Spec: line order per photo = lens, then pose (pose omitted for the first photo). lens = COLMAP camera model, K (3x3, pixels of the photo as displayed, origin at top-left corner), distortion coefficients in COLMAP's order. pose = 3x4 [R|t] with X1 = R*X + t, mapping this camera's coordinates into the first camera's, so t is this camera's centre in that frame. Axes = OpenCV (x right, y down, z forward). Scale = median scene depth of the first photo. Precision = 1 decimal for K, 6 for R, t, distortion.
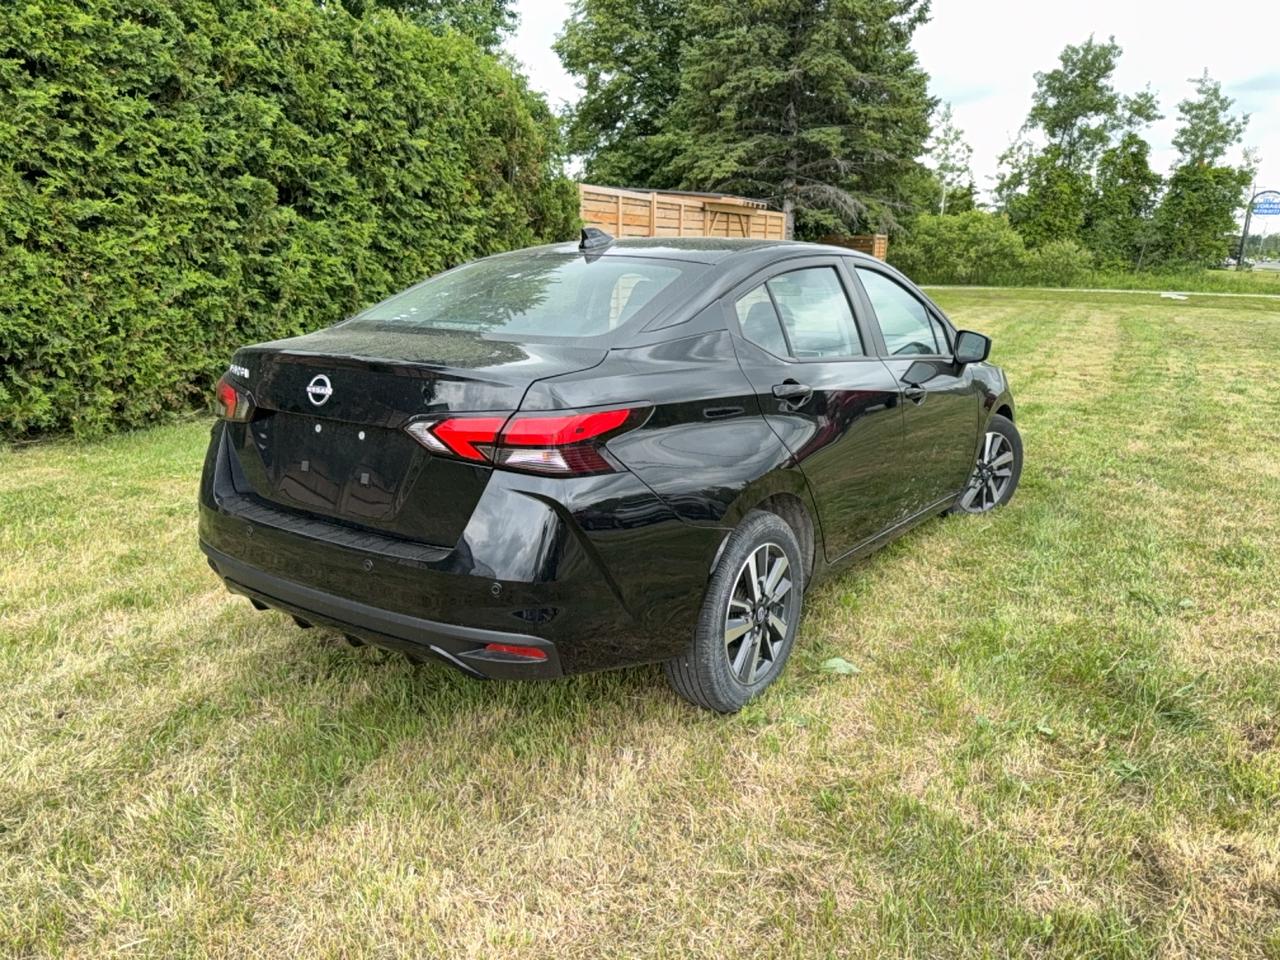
lens RADIAL K [[900.8, 0, 640.0], [0, 900.8, 480.0], [0, 0, 1]] dist [0.017428, -0.027047]
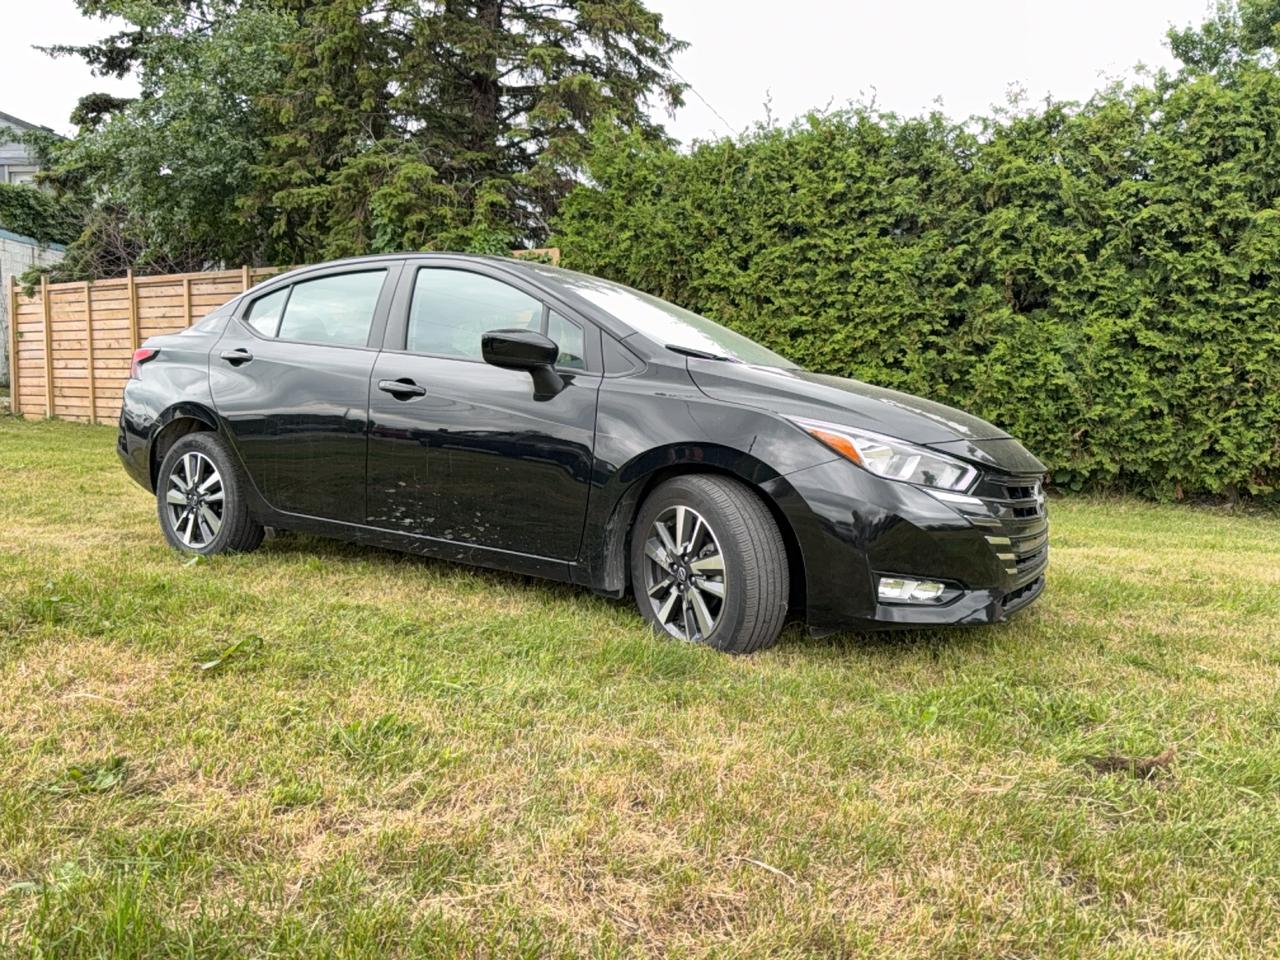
lens RADIAL K [[894.6, 0, 648.1], [0, 894.6, 501.7], [0, 0, 1]] dist [0.030264, -0.058980]
pose [[0.067426, 0.087737, -0.993859, 0.414018], [-0.265728, 0.961726, 0.066873, -0.036907], [0.961687, 0.259587, 0.088160, 0.396093]]
